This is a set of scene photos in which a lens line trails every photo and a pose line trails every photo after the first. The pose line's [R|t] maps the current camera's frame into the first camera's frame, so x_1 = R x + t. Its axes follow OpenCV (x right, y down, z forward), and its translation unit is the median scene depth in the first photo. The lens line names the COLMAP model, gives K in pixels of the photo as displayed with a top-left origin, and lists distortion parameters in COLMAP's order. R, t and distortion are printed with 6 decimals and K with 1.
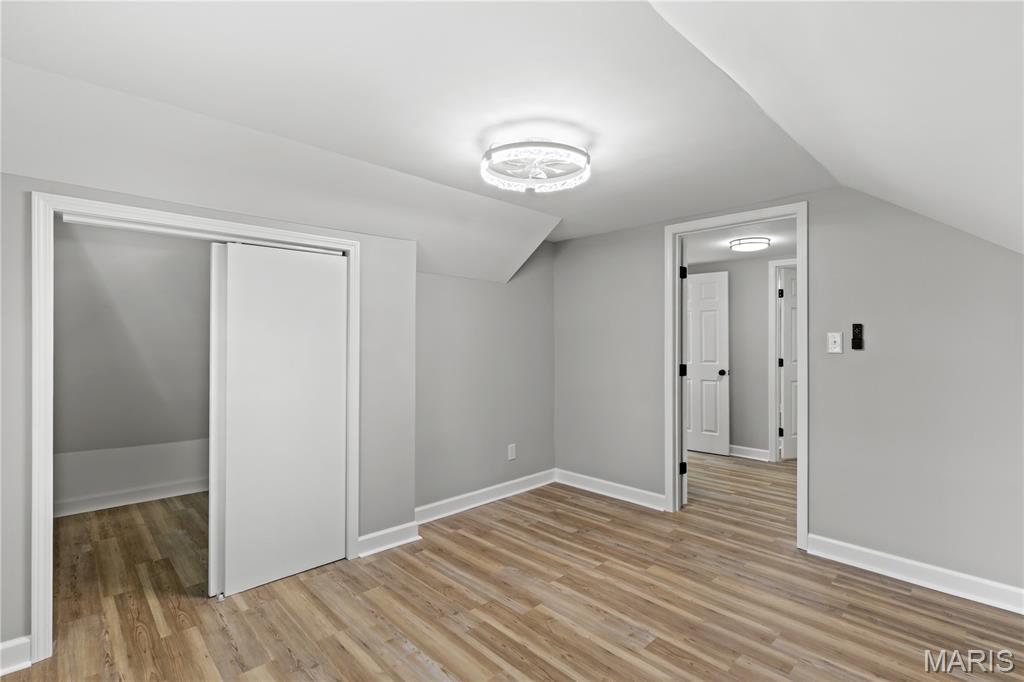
lens RADIAL K [[468.2, 0, 512.8], [0, 468.2, 339.2], [0, 0, 1]] dist [0.005809, -0.002053]
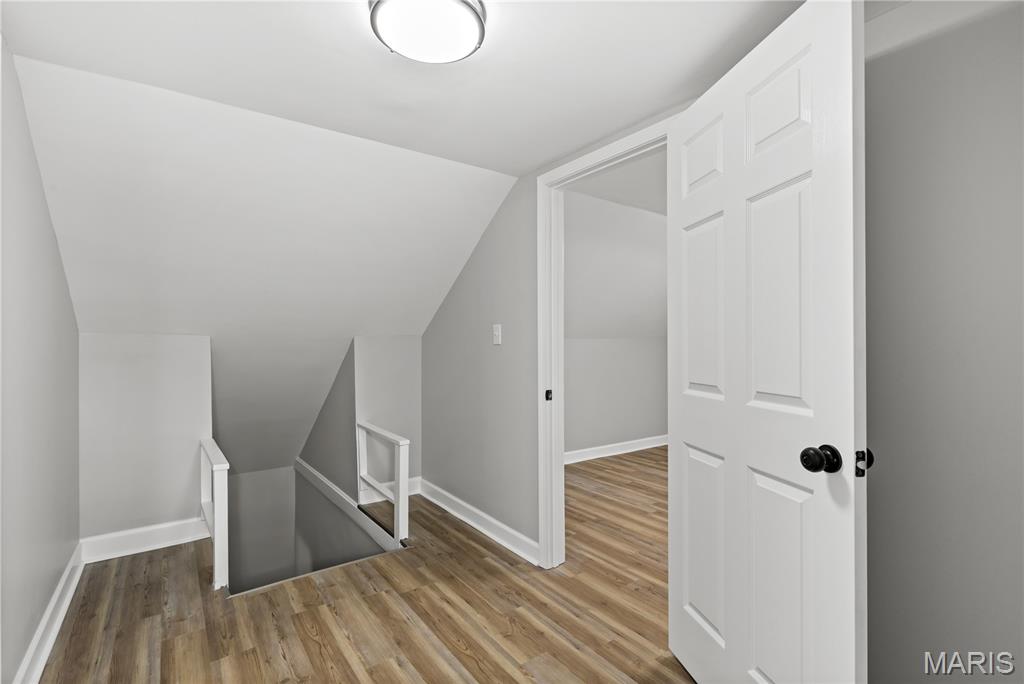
lens RADIAL K [[468.2, 0, 508.8], [0, 468.2, 342.5], [0, 0, 1]] dist [0.005809, -0.002053]
pose [[-0.991466, 0.004337, 0.130292, 0.626467], [0.003957, 0.999987, -0.003176, 0.027550], [-0.130304, -0.002633, -0.991471, 2.012701]]
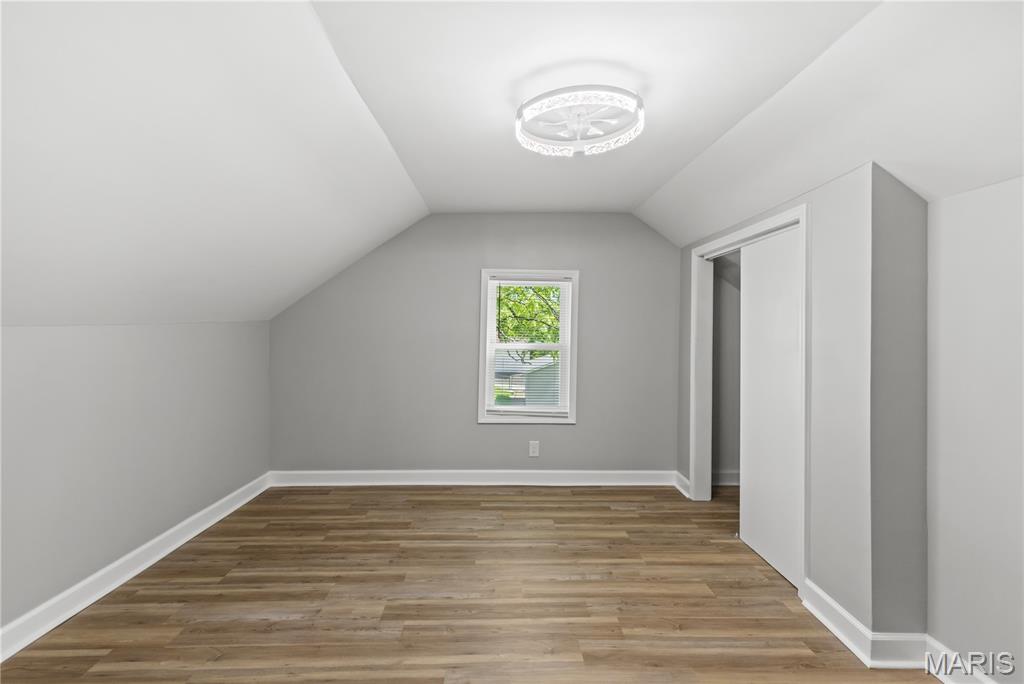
lens RADIAL K [[468.2, 0, 512.7], [0, 468.2, 334.6], [0, 0, 1]] dist [0.005809, -0.002053]
pose [[-0.670796, 0.007527, -0.741604, 0.594386], [0.004280, 0.999971, 0.006278, 0.007648], [0.741630, 0.001038, -0.670808, 1.190582]]
